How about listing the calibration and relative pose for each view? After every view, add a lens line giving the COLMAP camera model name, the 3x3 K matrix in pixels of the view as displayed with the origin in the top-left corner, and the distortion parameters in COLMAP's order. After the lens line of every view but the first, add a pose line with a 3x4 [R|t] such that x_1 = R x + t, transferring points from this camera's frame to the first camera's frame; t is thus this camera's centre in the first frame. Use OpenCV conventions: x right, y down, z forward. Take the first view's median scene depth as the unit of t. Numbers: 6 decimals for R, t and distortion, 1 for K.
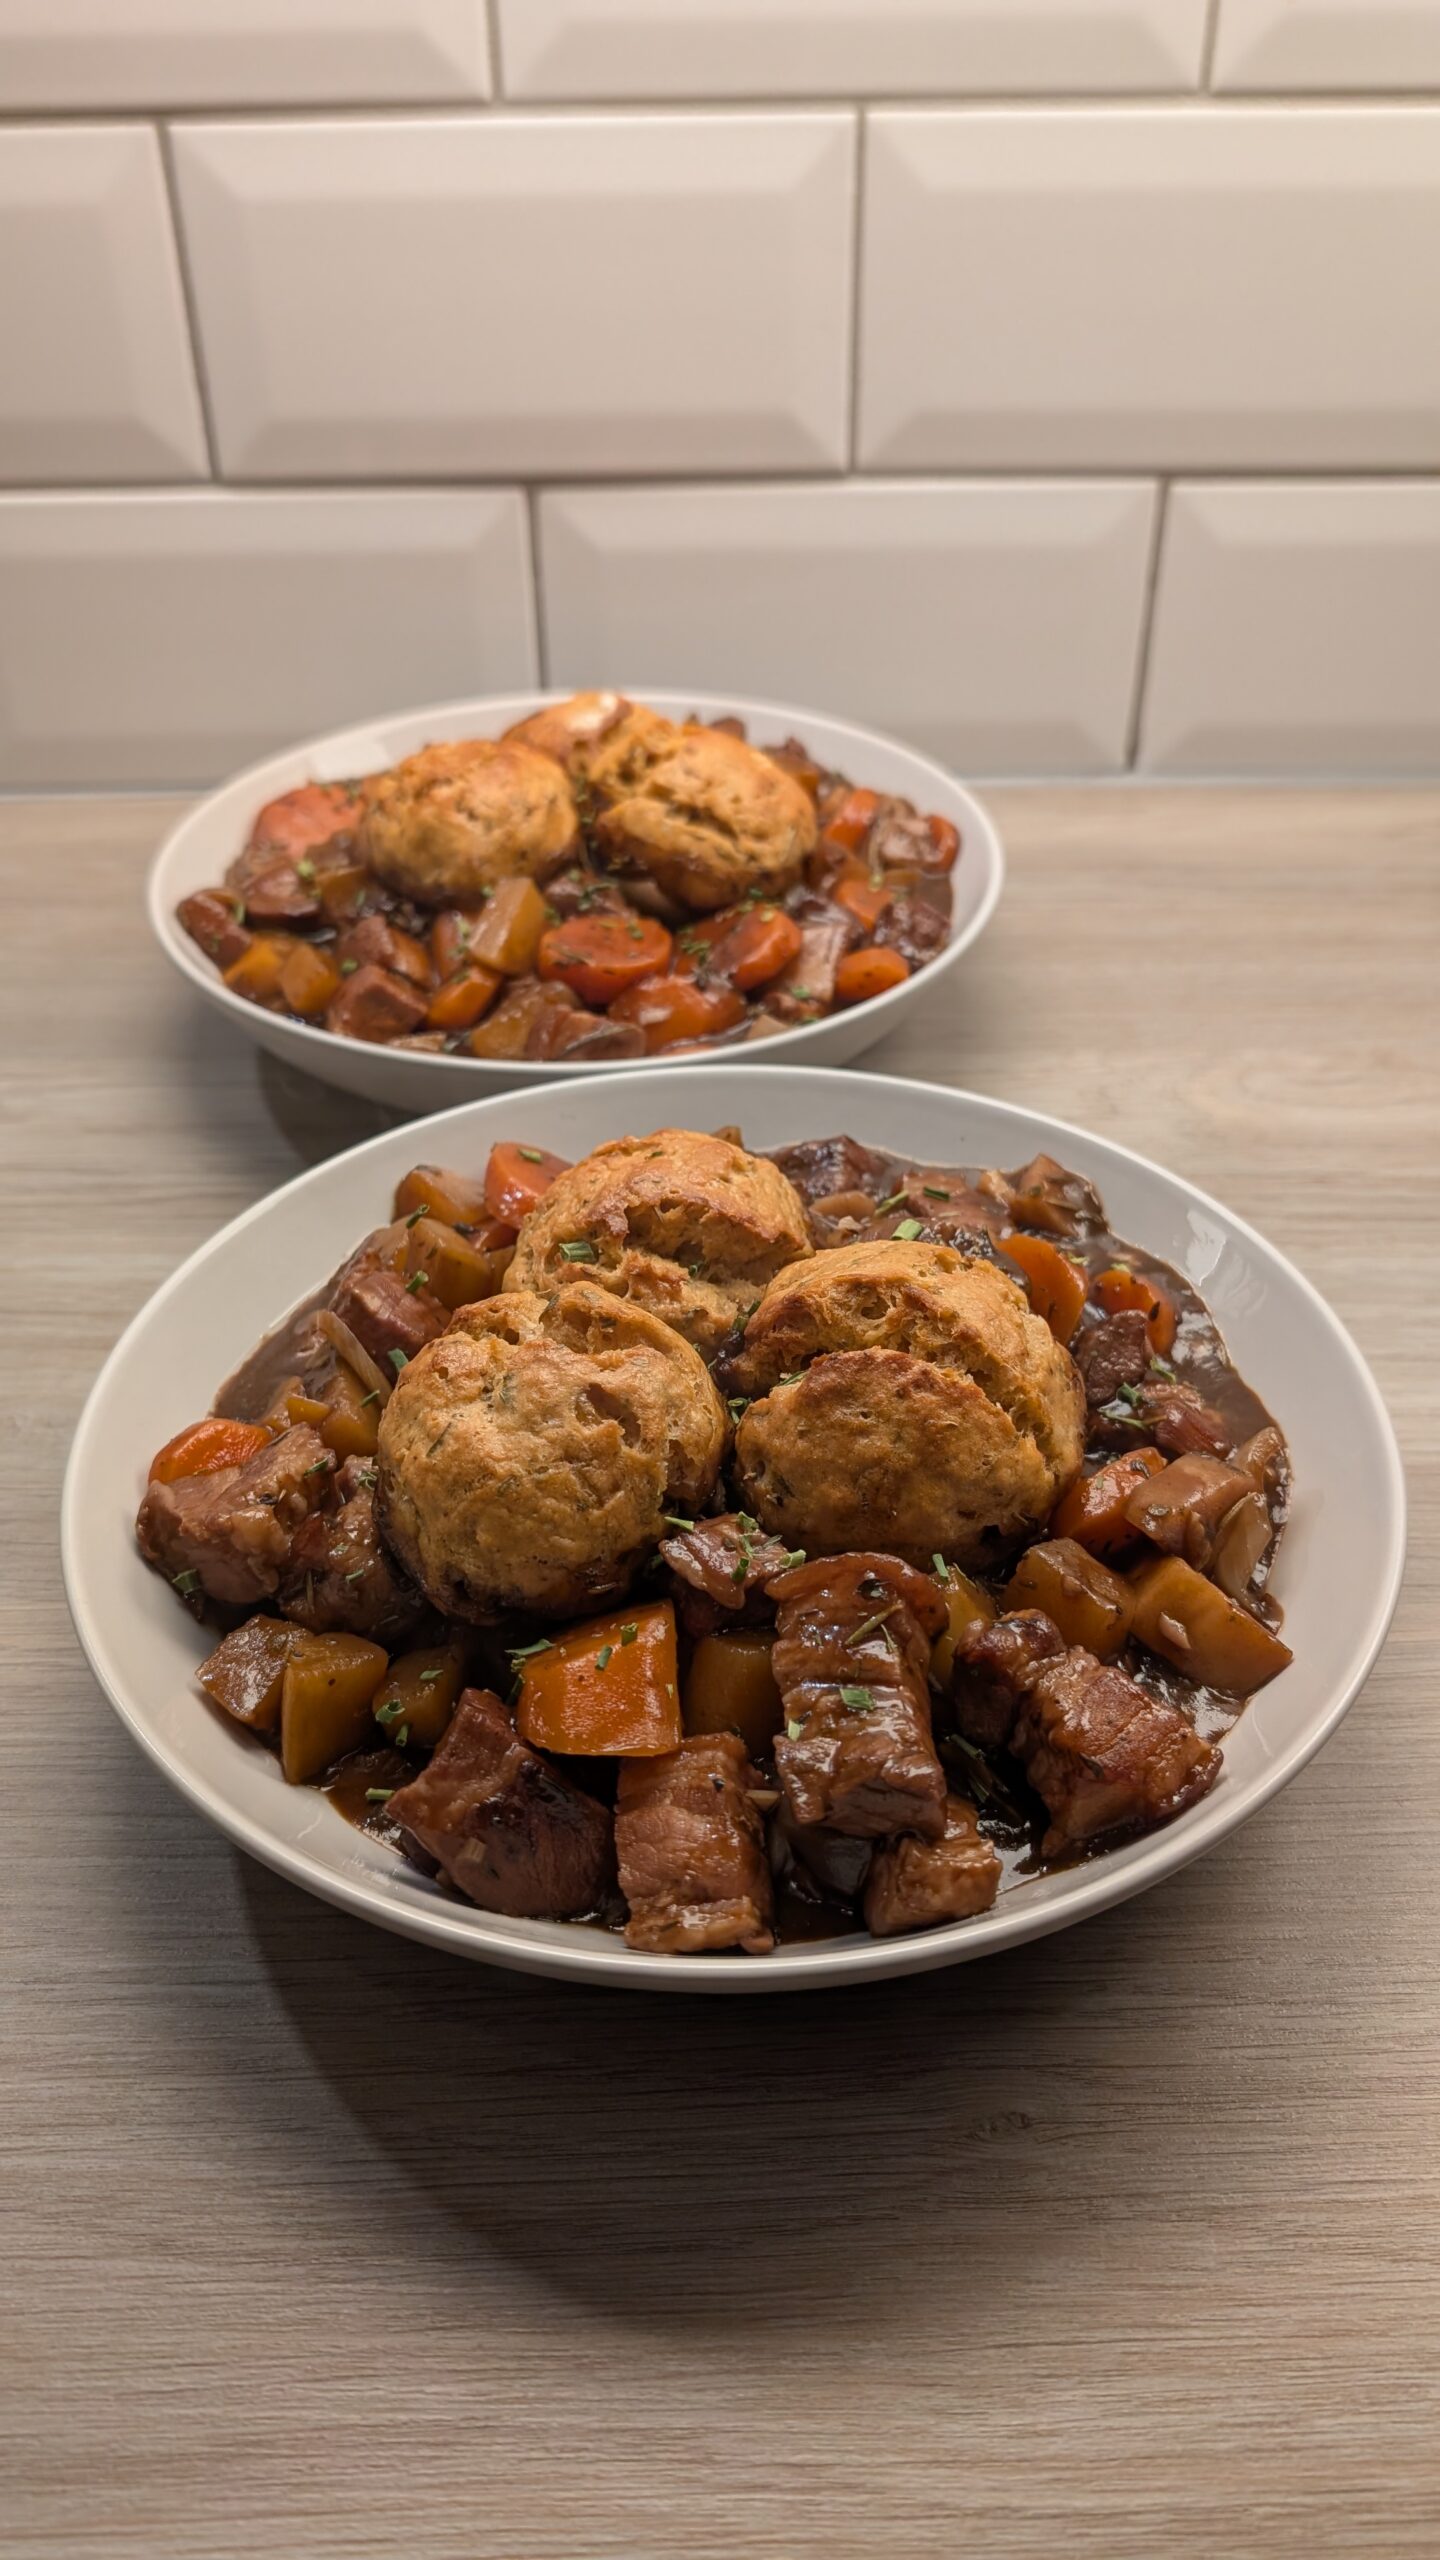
lens RADIAL K [[1873.2, 0, 706.9], [0, 1873.2, 1253.1], [0, 0, 1]] dist [-0.010469, -0.002135]
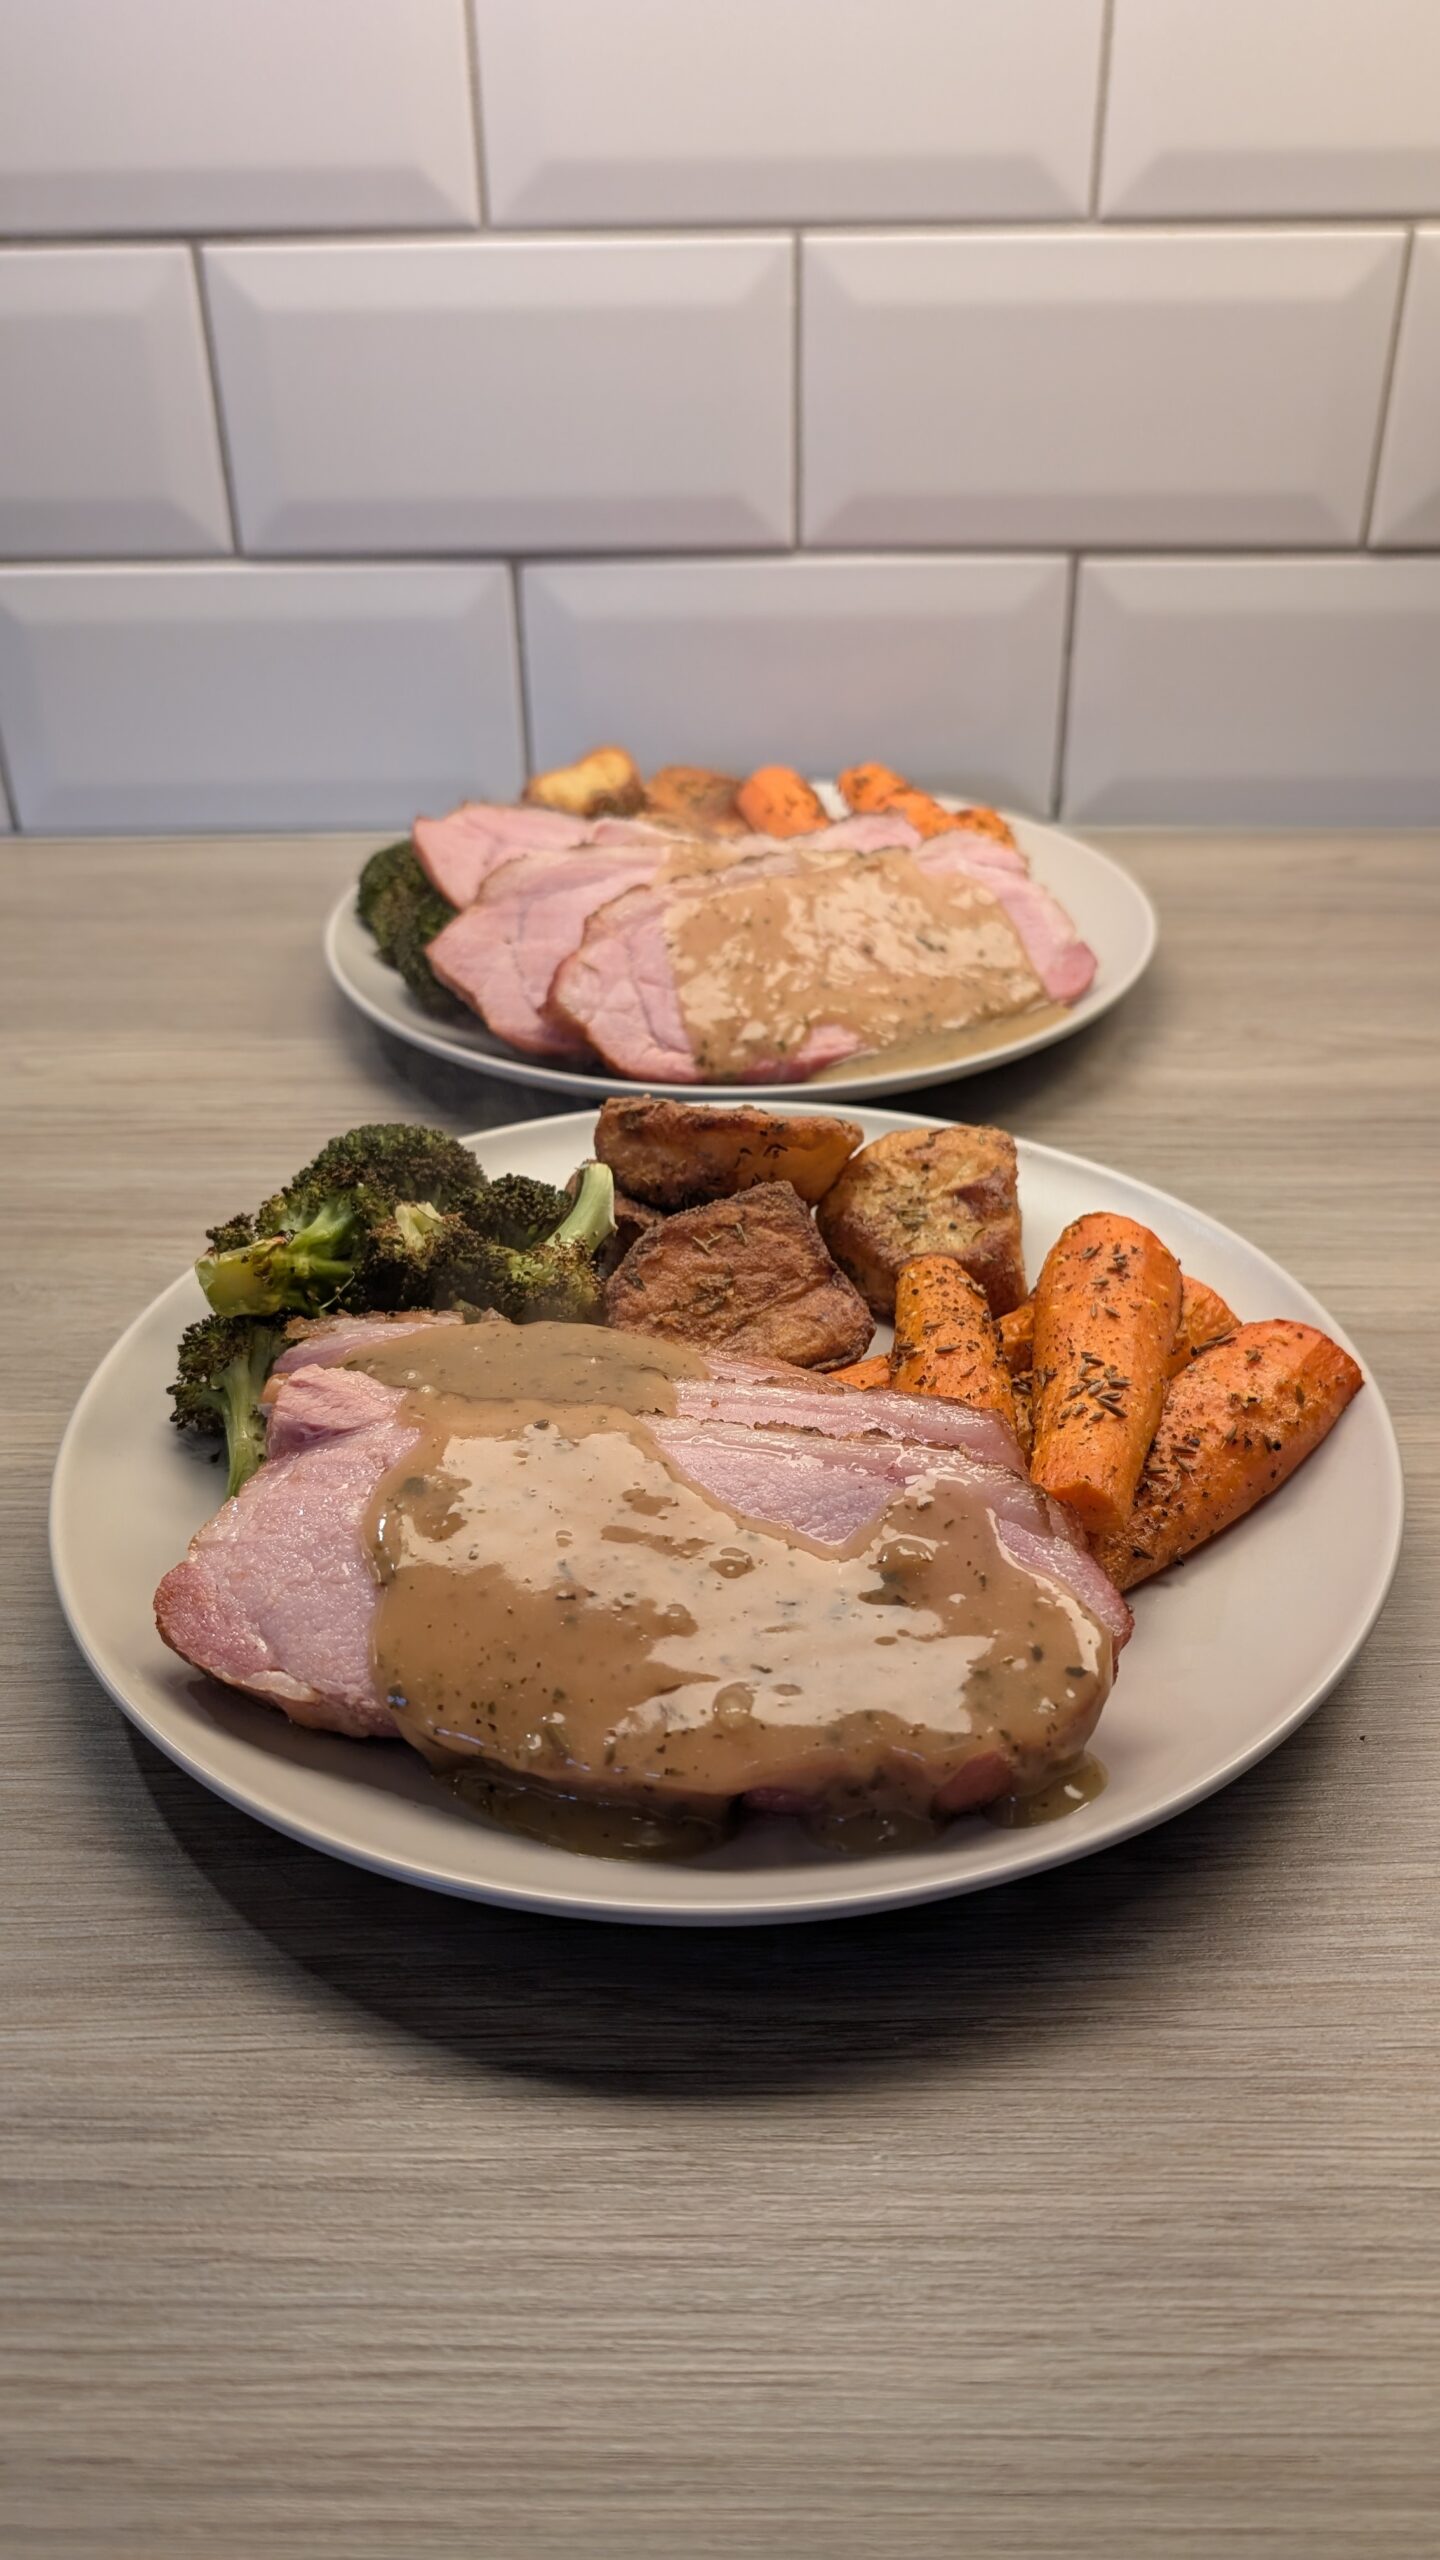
lens RADIAL K [[1873.2, 0, 737.8], [0, 1873.2, 1296.9], [0, 0, 1]] dist [-0.010469, -0.002135]
pose [[0.999897, 0.007801, -0.012025, 0.082090], [-0.008758, 0.996617, -0.081713, 0.176728], [0.011347, 0.081809, 0.996583, -0.127620]]
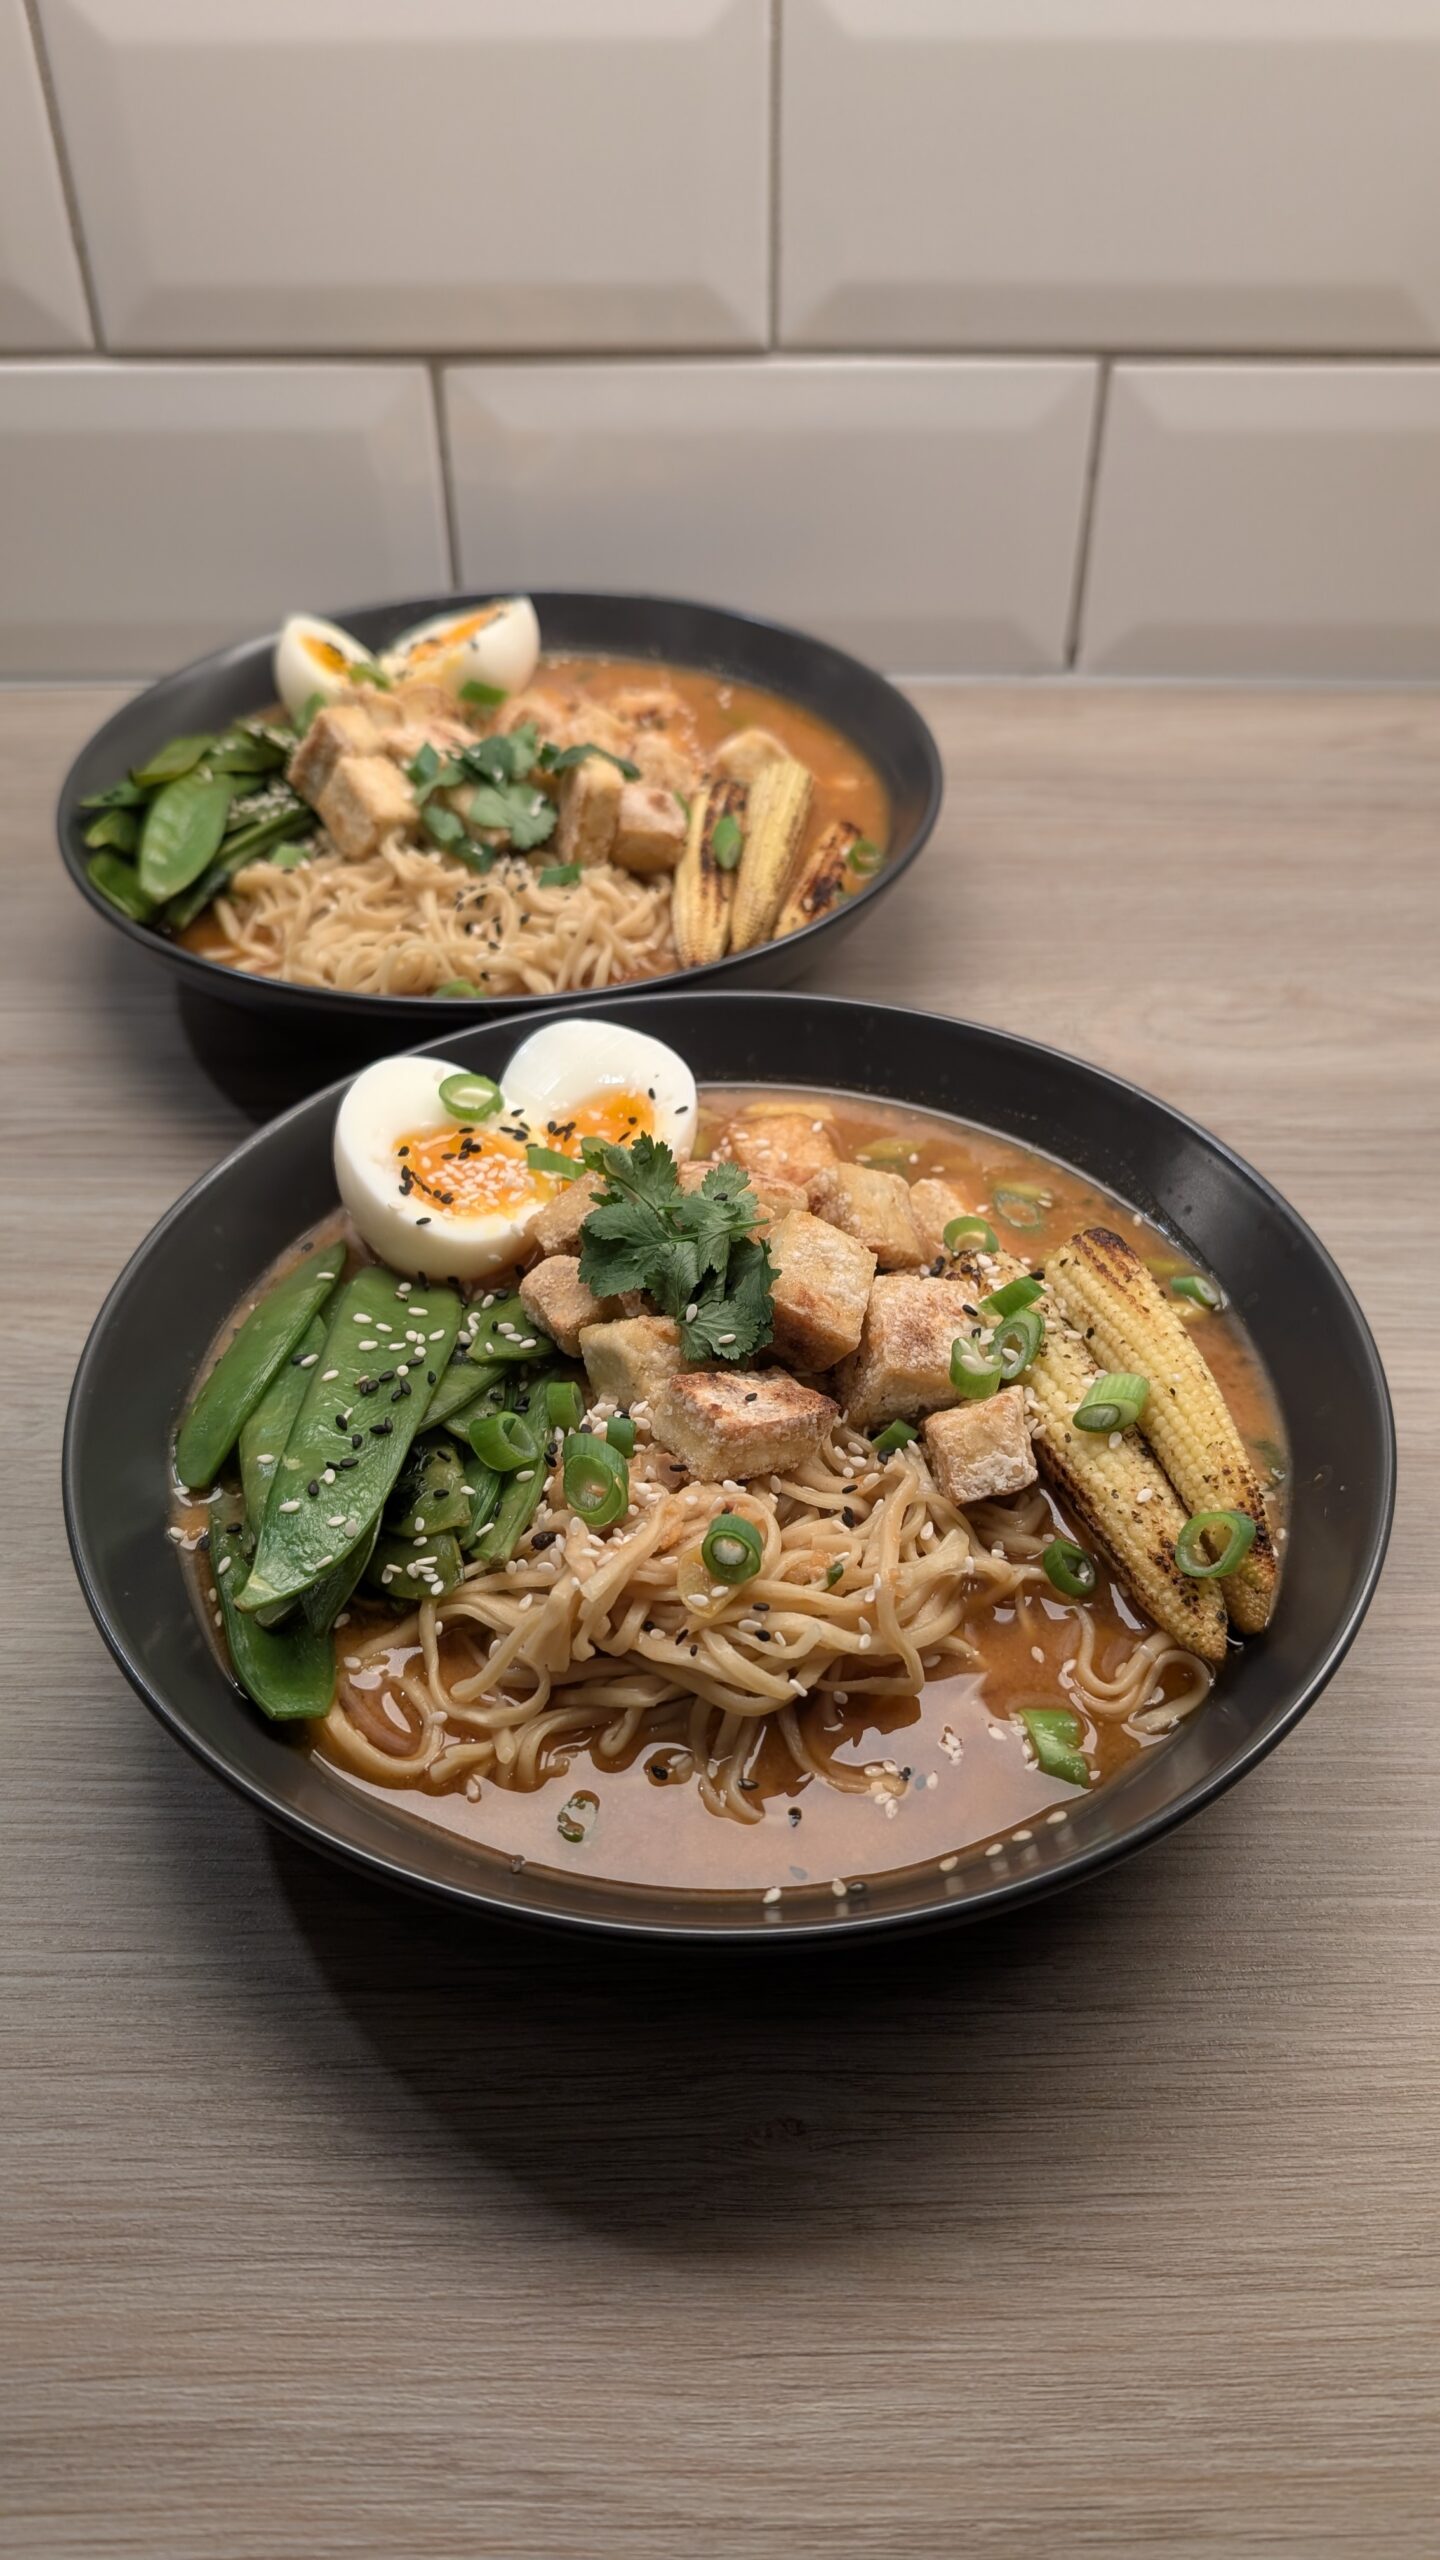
lens RADIAL K [[1873.2, 0, 721.3], [0, 1873.2, 1274.8], [0, 0, 1]] dist [-0.010469, -0.002135]
pose [[0.999937, 0.010853, -0.002714, 0.082343], [-0.010544, 0.995371, 0.095525, -0.059533], [0.003738, -0.095490, 0.995423, 0.024960]]
